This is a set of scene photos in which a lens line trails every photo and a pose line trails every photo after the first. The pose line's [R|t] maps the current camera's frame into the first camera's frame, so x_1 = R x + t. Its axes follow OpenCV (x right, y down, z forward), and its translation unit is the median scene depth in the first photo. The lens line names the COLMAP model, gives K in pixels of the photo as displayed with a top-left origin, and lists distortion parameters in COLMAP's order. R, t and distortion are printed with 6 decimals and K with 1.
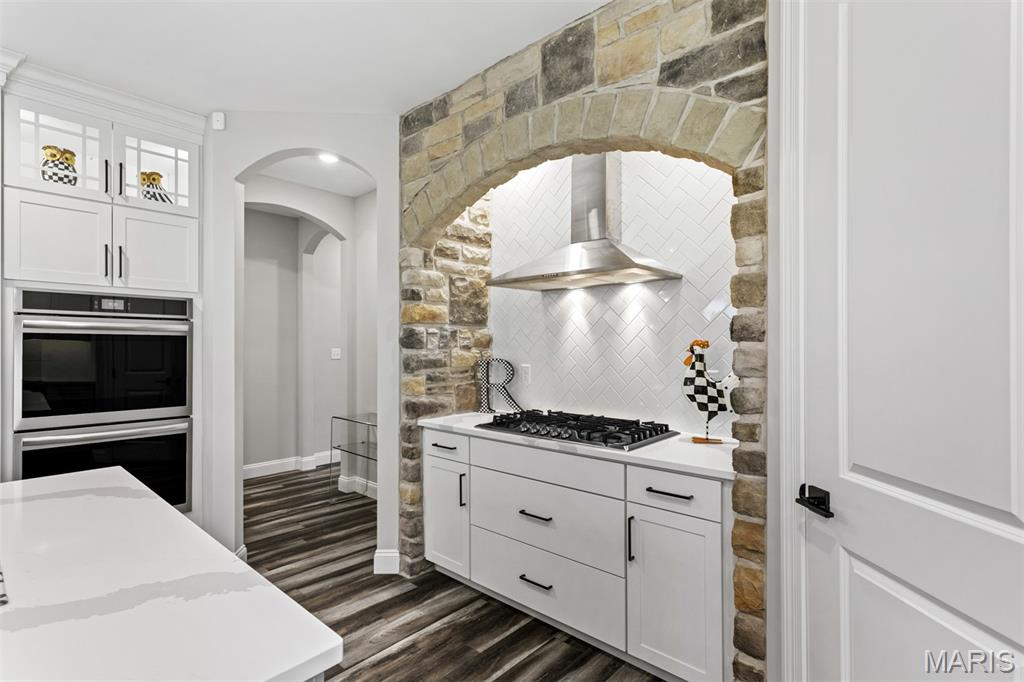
lens RADIAL K [[491.8, 0, 504.6], [0, 491.8, 344.5], [0, 0, 1]] dist [0.014907, -0.001758]
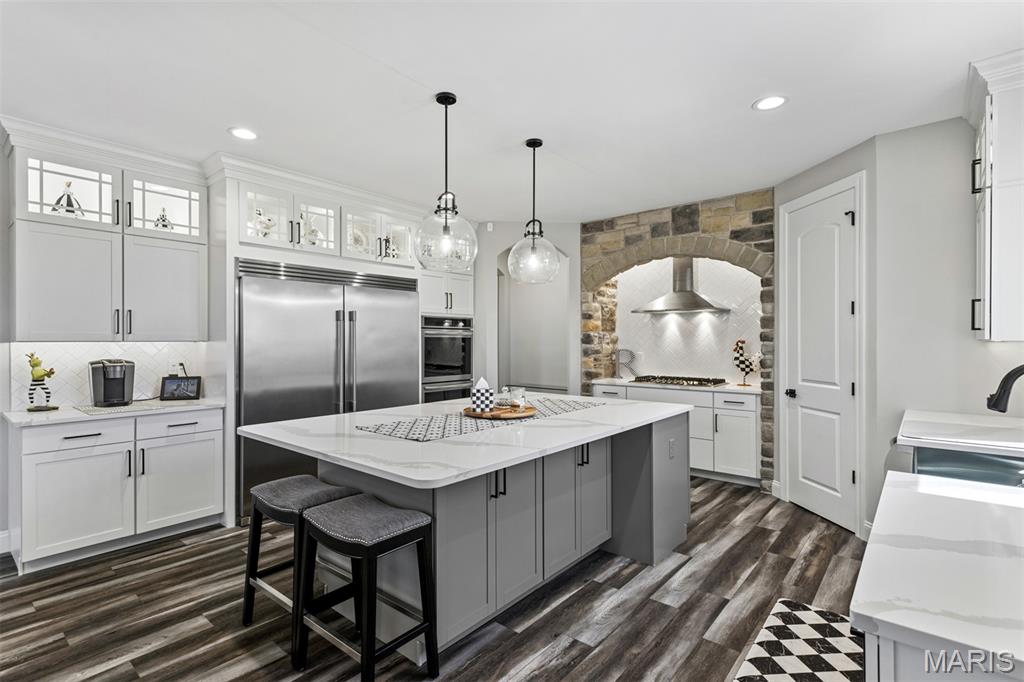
lens RADIAL K [[491.8, 0, 506.0], [0, 491.8, 340.3], [0, 0, 1]] dist [0.014907, -0.001758]
pose [[0.999511, -0.001516, 0.031228, -0.753173], [0.001411, 0.999993, 0.003401, -0.017579], [-0.031232, -0.003355, 0.999507, -1.223947]]
